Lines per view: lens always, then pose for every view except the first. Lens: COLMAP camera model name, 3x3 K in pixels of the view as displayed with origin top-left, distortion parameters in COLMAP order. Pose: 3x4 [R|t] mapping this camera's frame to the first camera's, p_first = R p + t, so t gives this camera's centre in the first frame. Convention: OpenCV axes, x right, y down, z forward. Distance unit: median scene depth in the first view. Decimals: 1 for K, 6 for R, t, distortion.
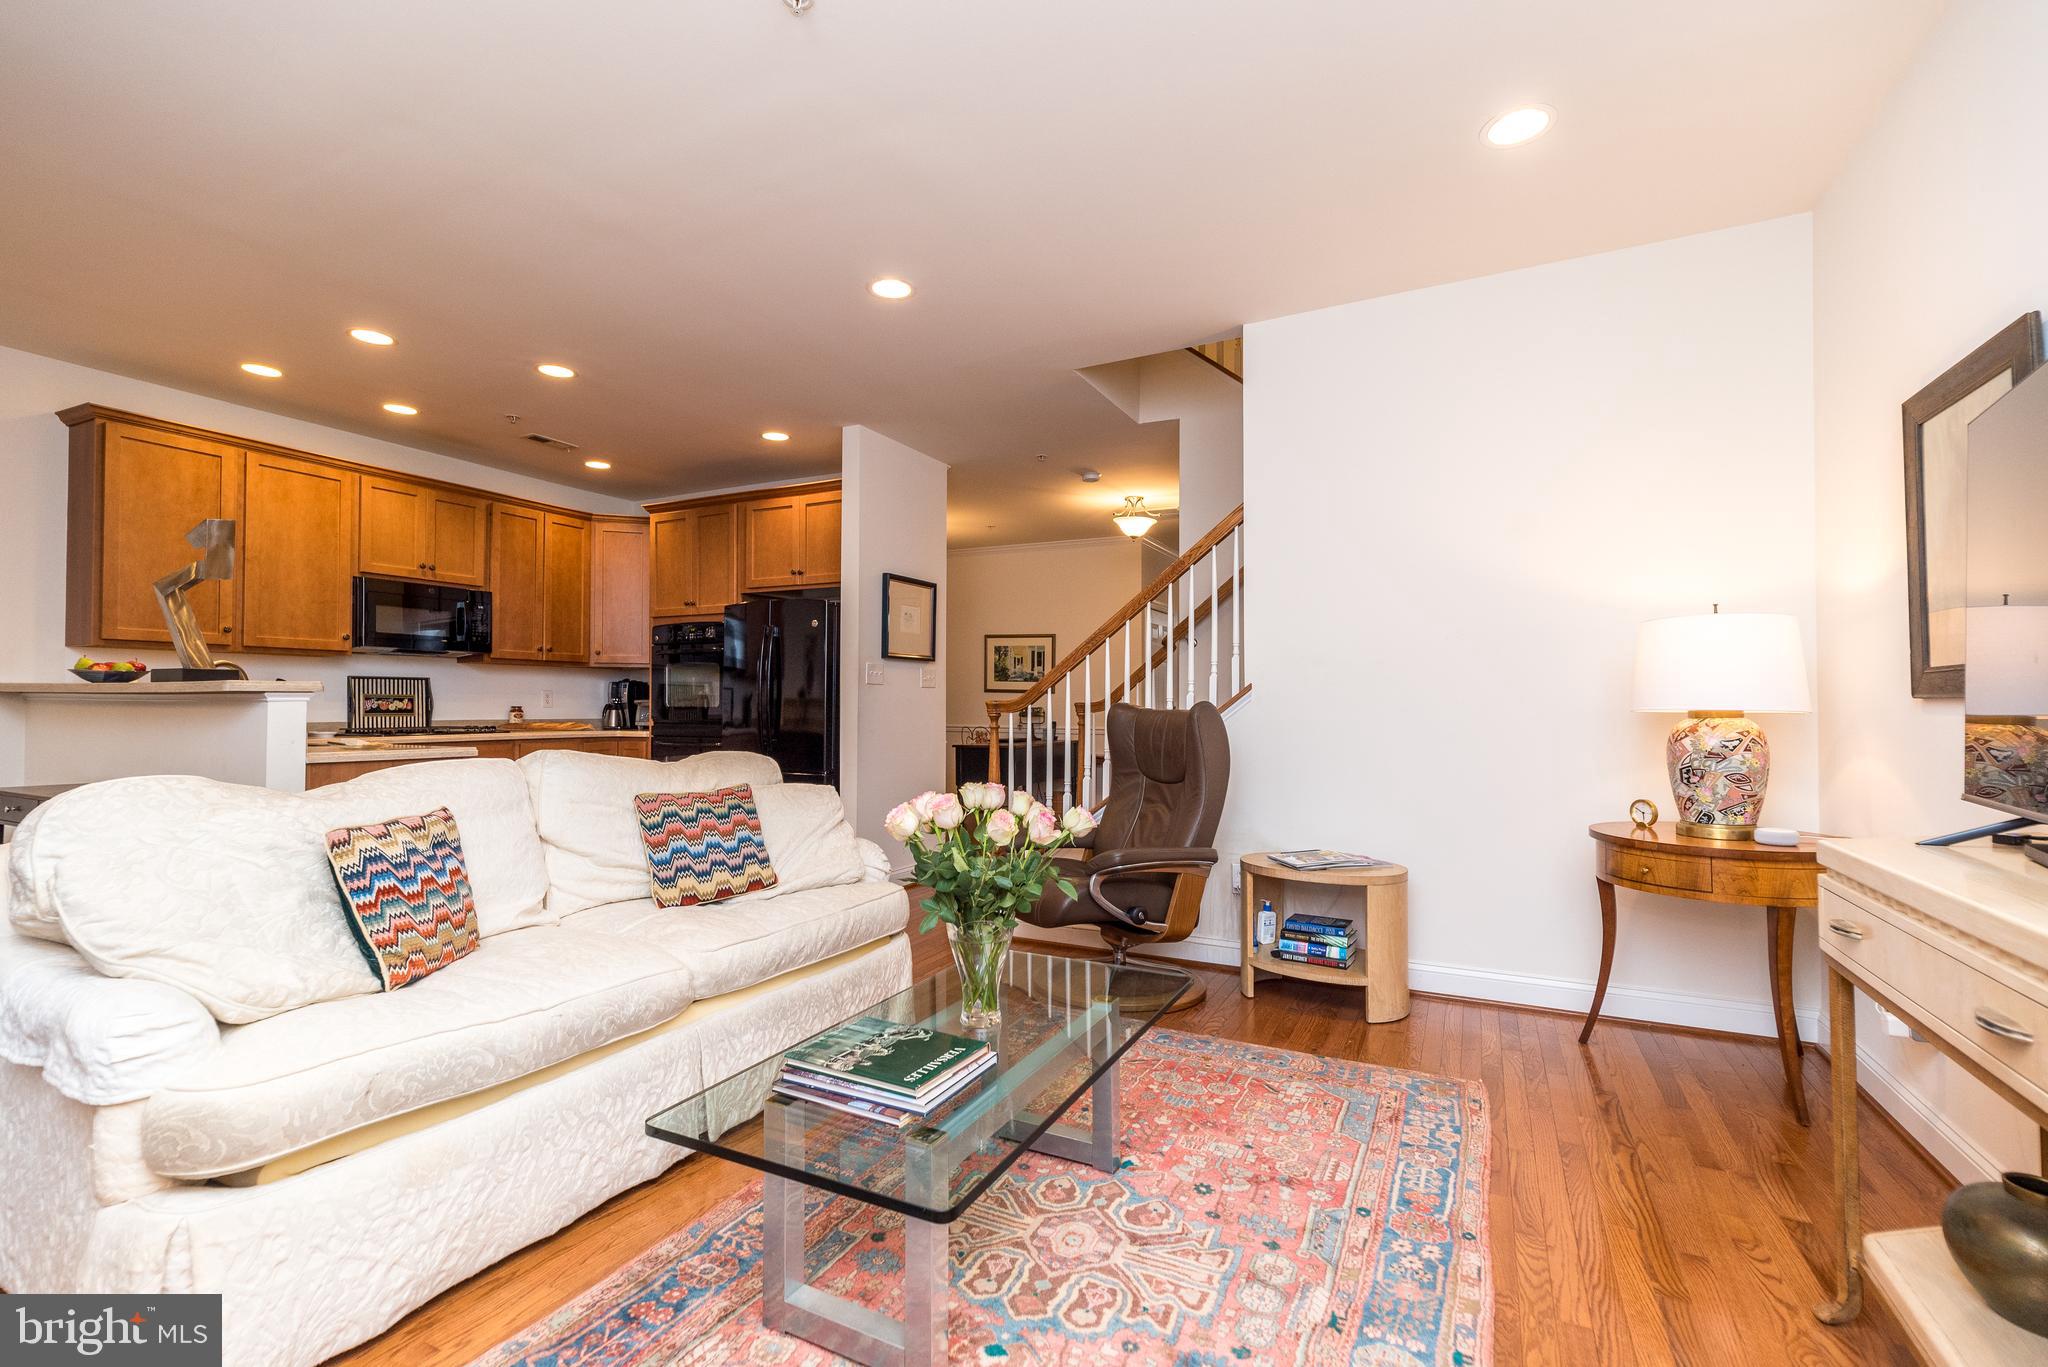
lens RADIAL K [[889.8, 0, 1024.3], [0, 889.8, 688.3], [0, 0, 1]] dist [0.008287, -0.000844]
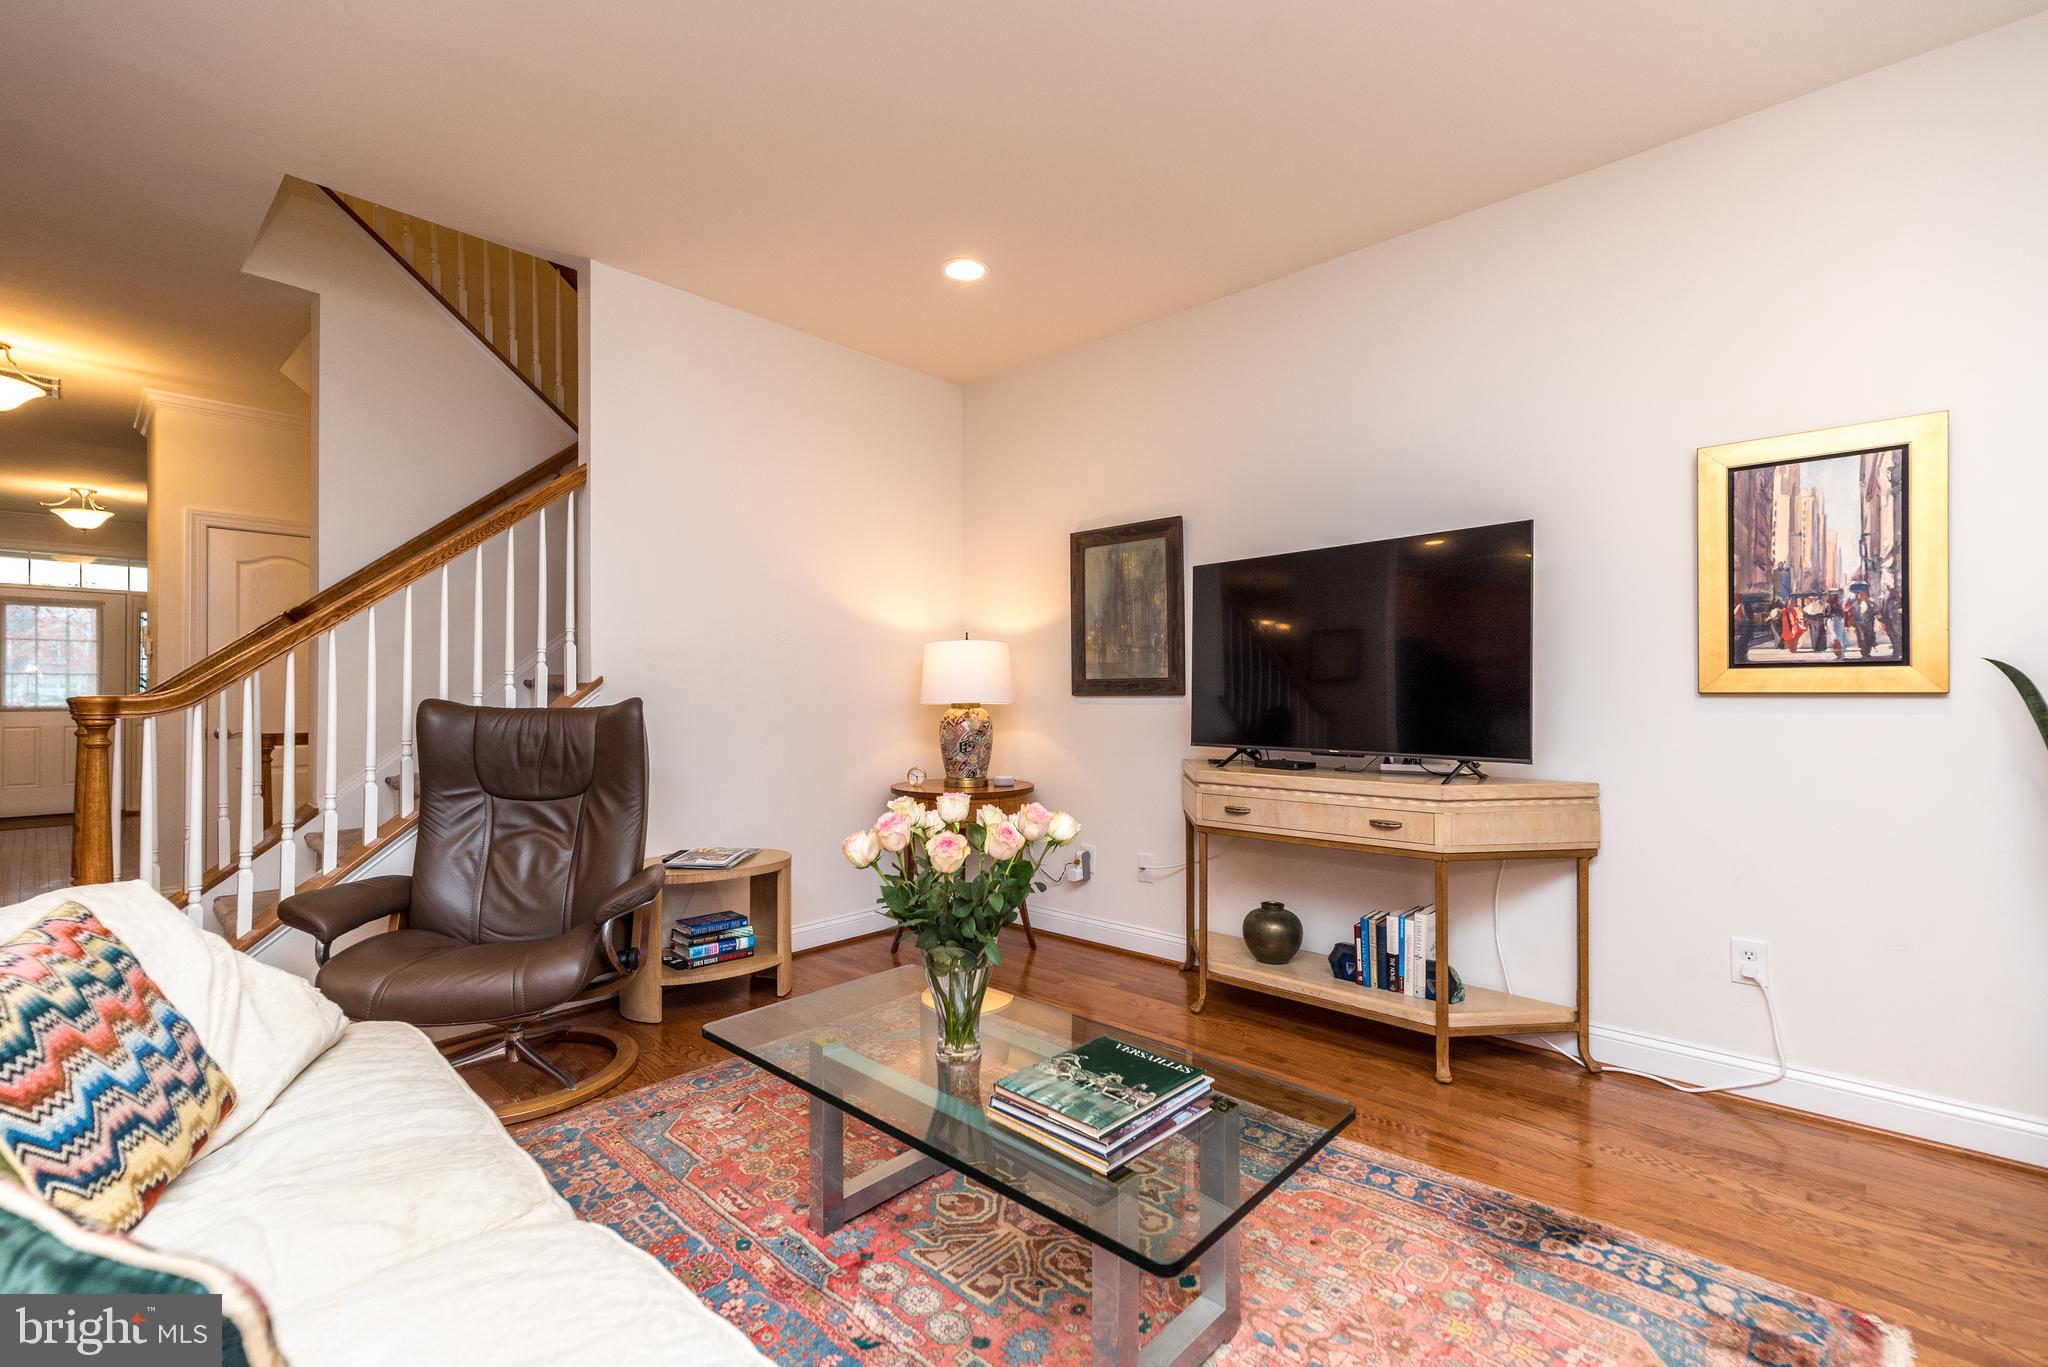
lens RADIAL K [[889.8, 0, 1024.3], [0, 889.8, 688.3], [0, 0, 1]] dist [0.008287, -0.000844]
pose [[0.270505, 0.005353, 0.962704, -0.335958], [-0.020463, 0.999791, 0.000190, -0.001020], [-0.962501, -0.019752, 0.270558, 0.258389]]
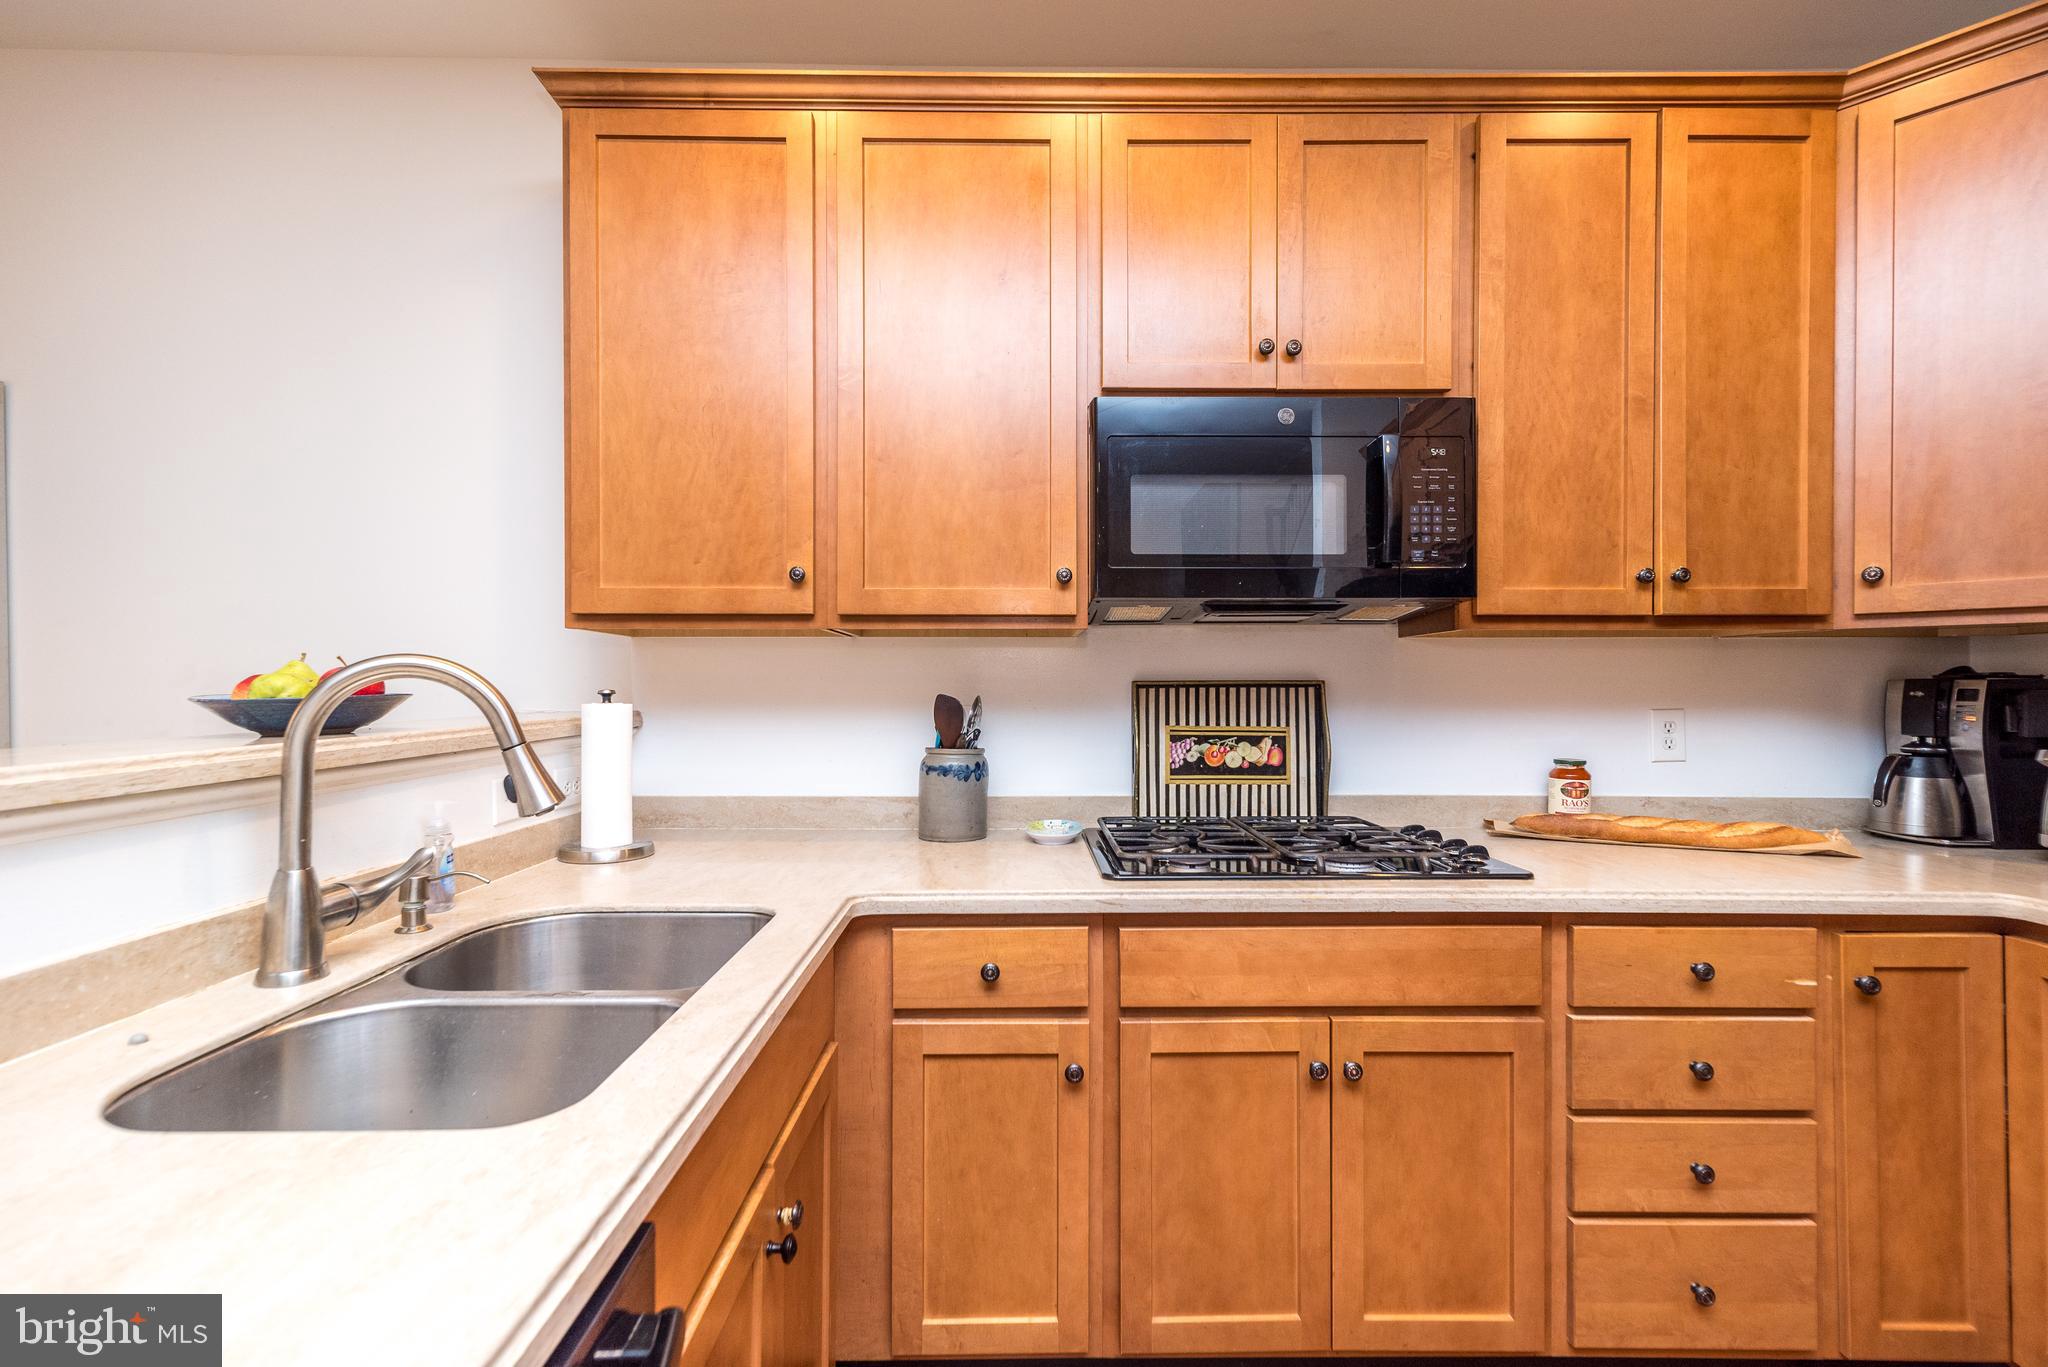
lens RADIAL K [[889.8, 0, 1024.3], [0, 889.8, 688.3], [0, 0, 1]] dist [0.008287, -0.000844]
pose [[0.454771, 0.000705, -0.890608, -0.432497], [0.017192, 0.999806, 0.009570, -0.015819], [0.890442, -0.019663, 0.454671, 0.790741]]
